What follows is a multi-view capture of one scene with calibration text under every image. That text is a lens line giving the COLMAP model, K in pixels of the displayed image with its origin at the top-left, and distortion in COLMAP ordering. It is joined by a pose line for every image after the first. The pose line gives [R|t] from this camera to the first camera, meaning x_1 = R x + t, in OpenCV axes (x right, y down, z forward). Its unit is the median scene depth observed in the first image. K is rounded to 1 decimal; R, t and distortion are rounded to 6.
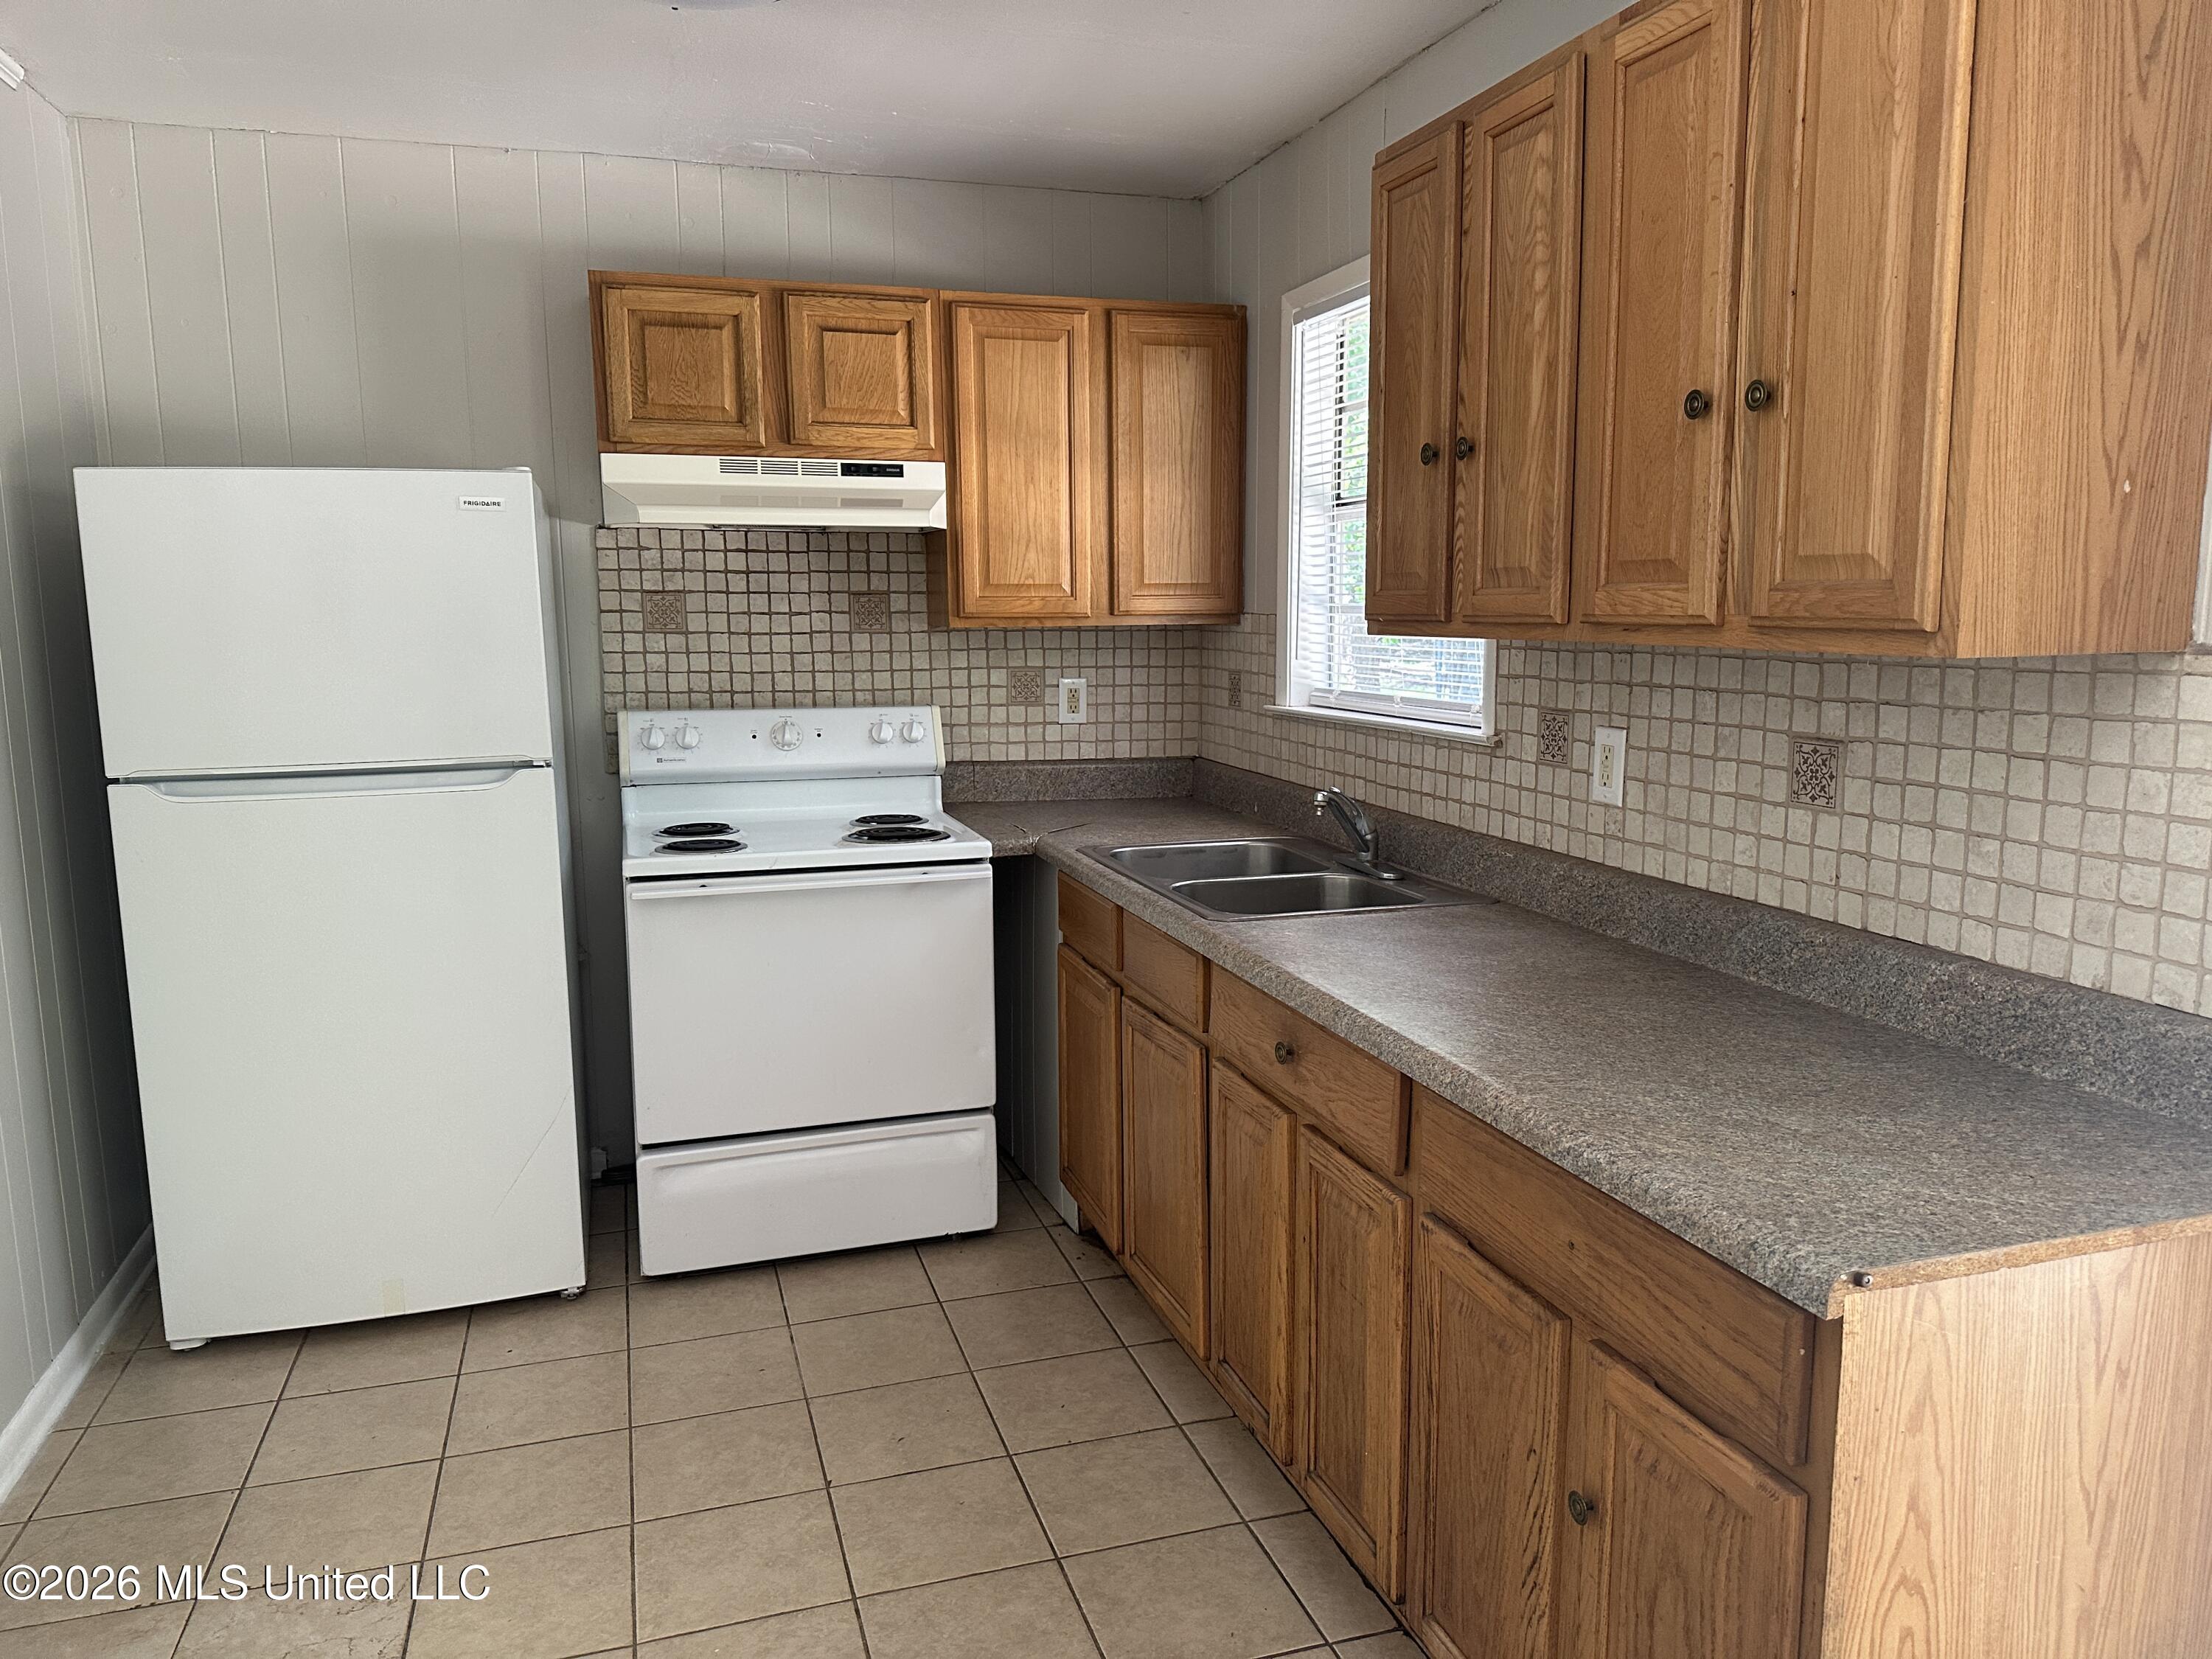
lens RADIAL K [[1600.3, 0, 1188.0], [0, 1600.3, 852.5], [0, 0, 1]] dist [0.109394, -0.136308]
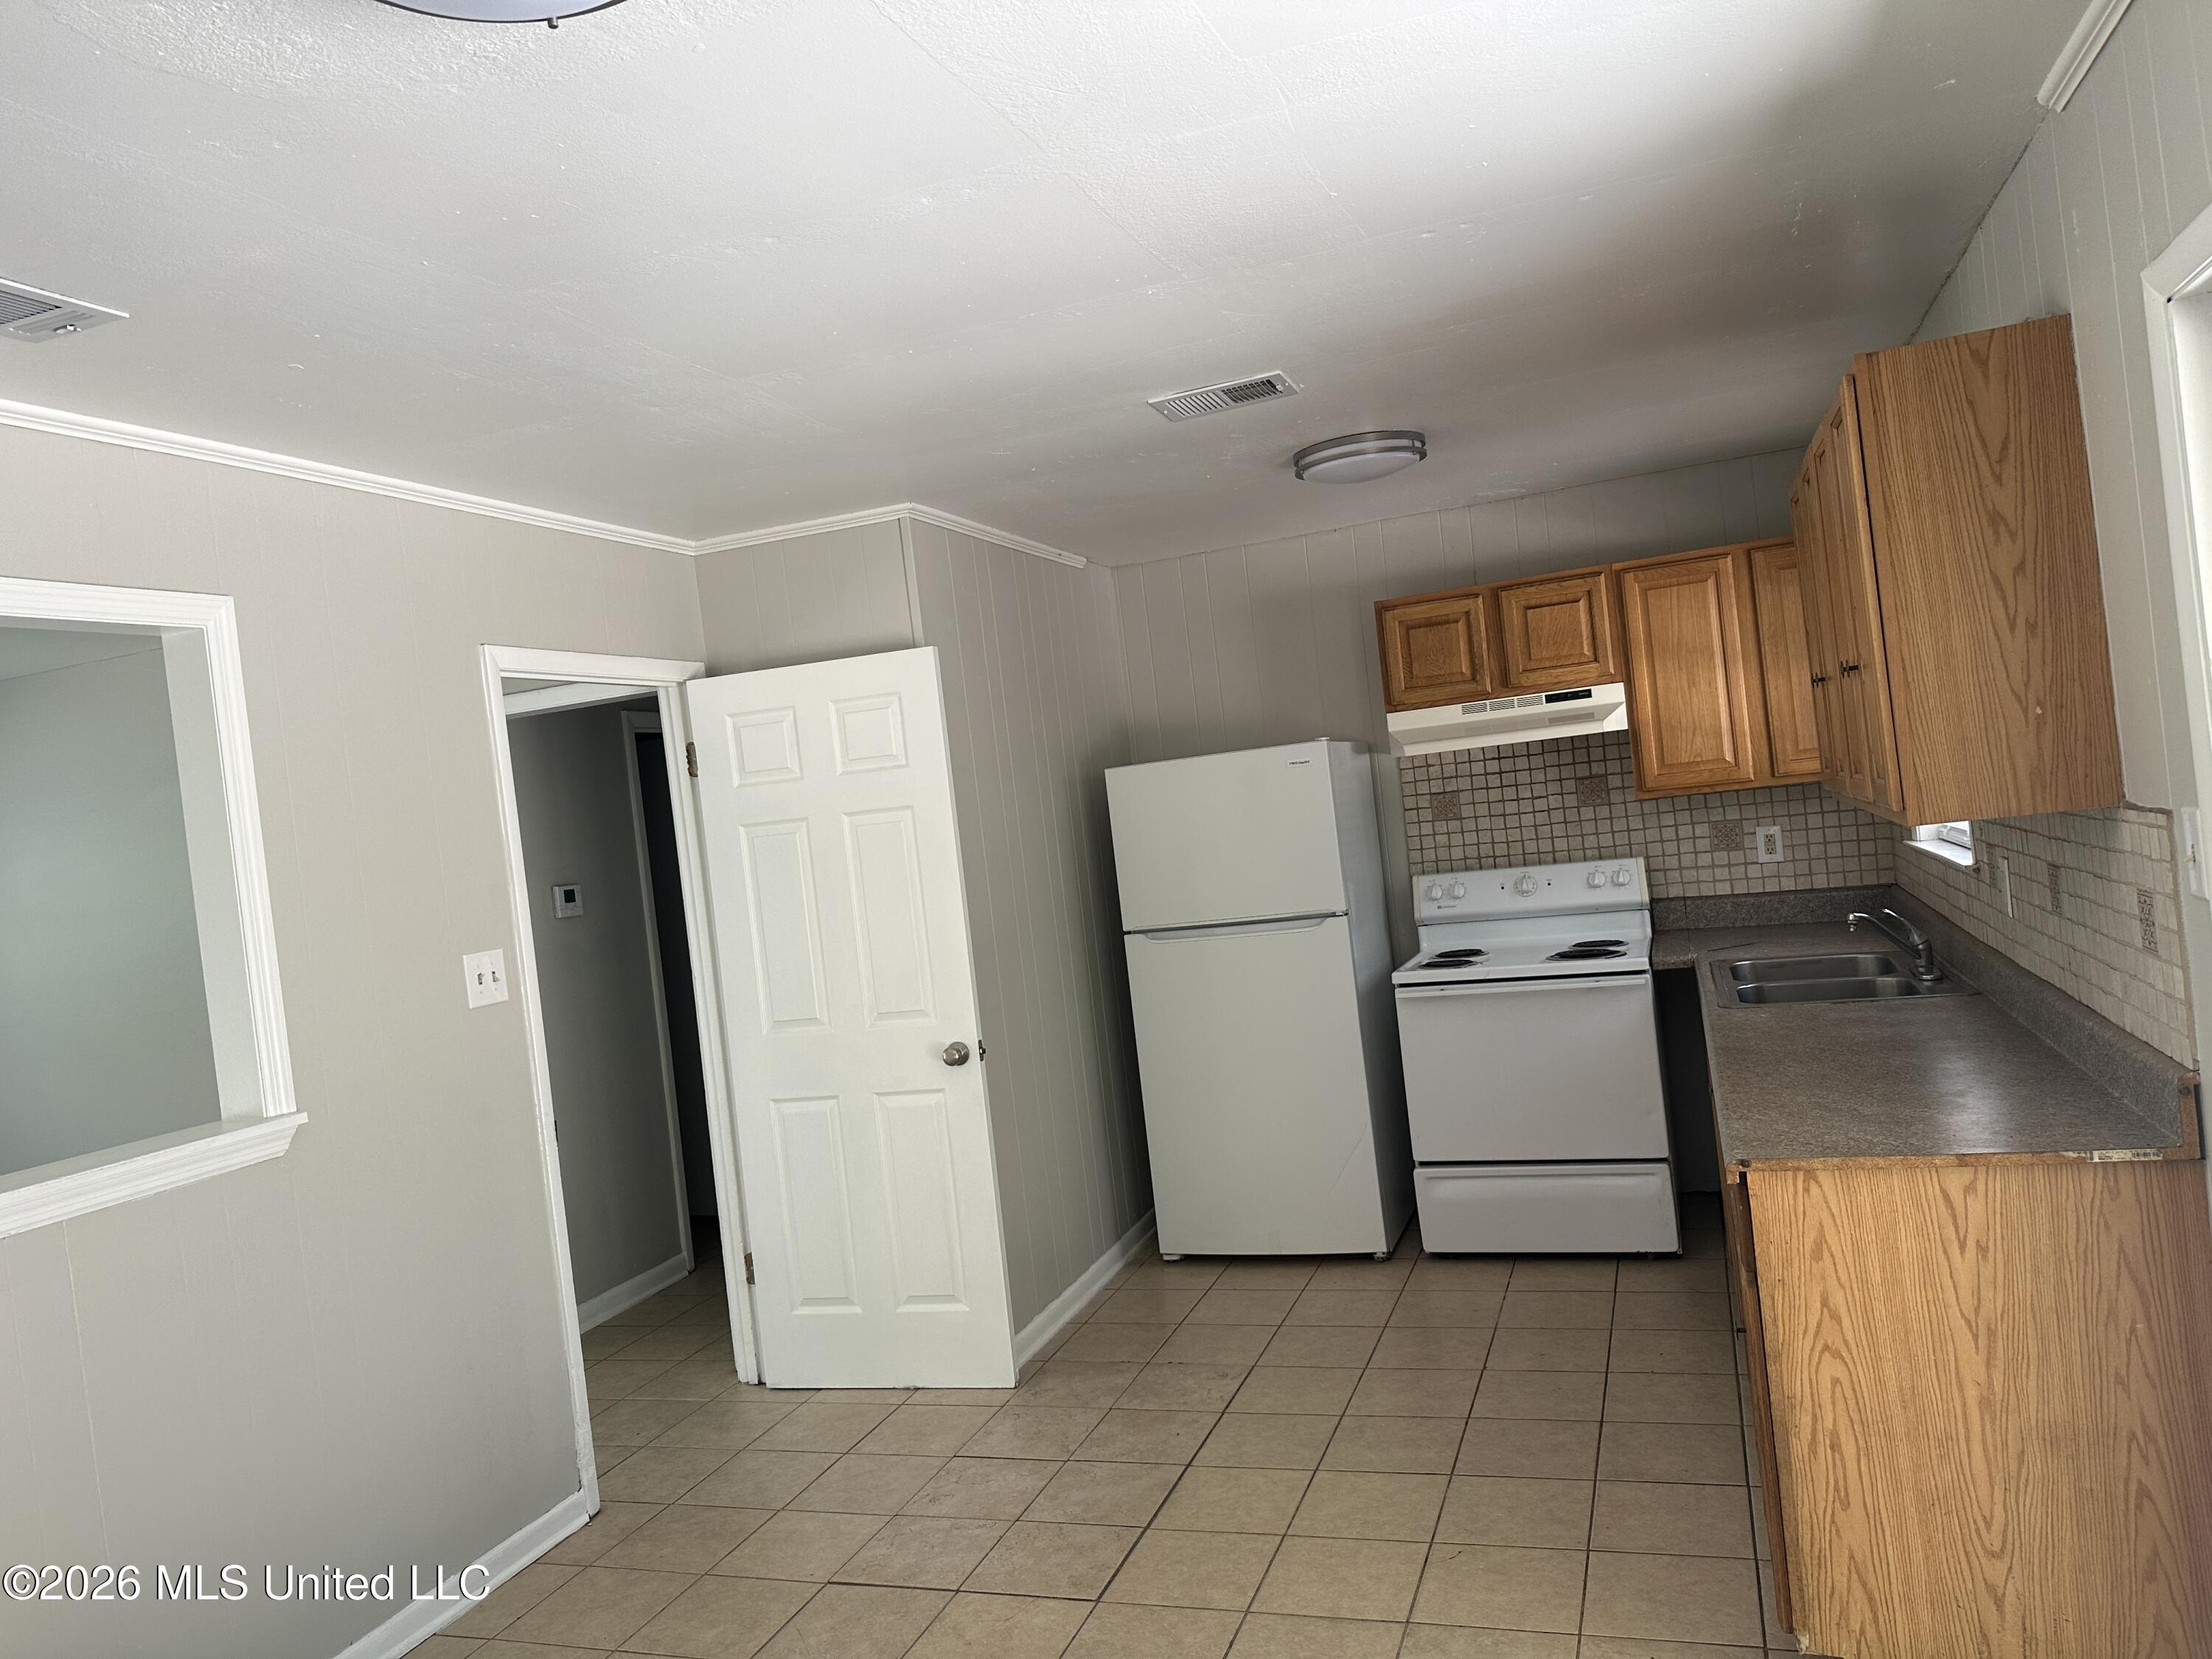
lens RADIAL K [[1570.4, 0, 1106.0], [0, 1570.4, 829.5], [0, 0, 1]] dist [0.001276, -0.001014]
pose [[0.782339, -0.071062, -0.618785, 0.319430], [0.008176, 0.994556, -0.103878, 0.018159], [0.622799, 0.076209, 0.778662, -0.302547]]
